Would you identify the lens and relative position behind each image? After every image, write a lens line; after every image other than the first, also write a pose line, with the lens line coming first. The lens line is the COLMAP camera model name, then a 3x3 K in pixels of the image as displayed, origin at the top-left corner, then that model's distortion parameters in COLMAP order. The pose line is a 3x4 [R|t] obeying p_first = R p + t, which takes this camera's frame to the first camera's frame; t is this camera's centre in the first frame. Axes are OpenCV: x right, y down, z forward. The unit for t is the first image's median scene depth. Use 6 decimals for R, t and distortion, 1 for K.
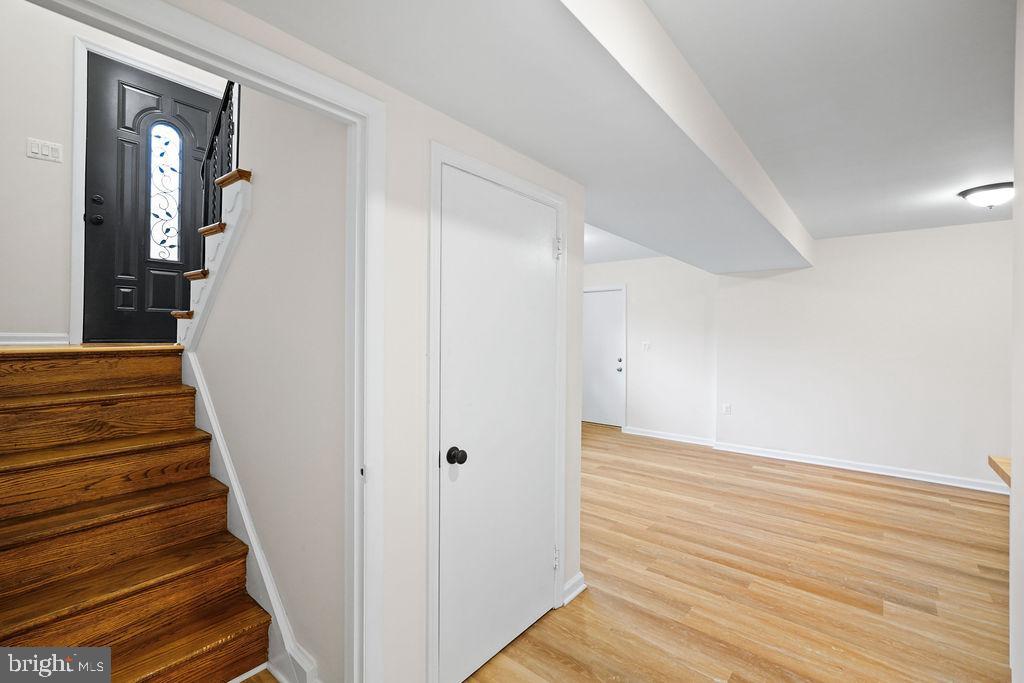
lens RADIAL K [[457.6, 0, 508.9], [0, 457.6, 331.4], [0, 0, 1]] dist [-0.017635, 0.008133]
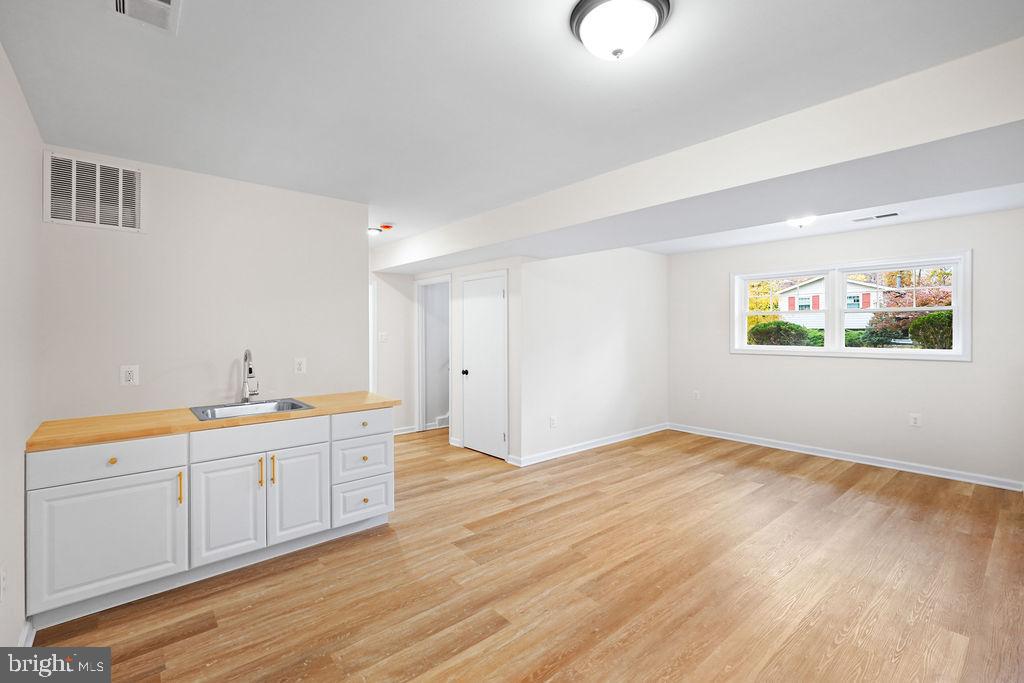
lens RADIAL K [[457.6, 0, 508.9], [0, 457.6, 331.4], [0, 0, 1]] dist [-0.017635, 0.008133]
pose [[-0.174898, -0.007280, -0.984560, 1.872364], [0.006421, 0.999943, -0.008535, 0.013063], [0.984566, -0.007814, -0.174842, 1.173960]]
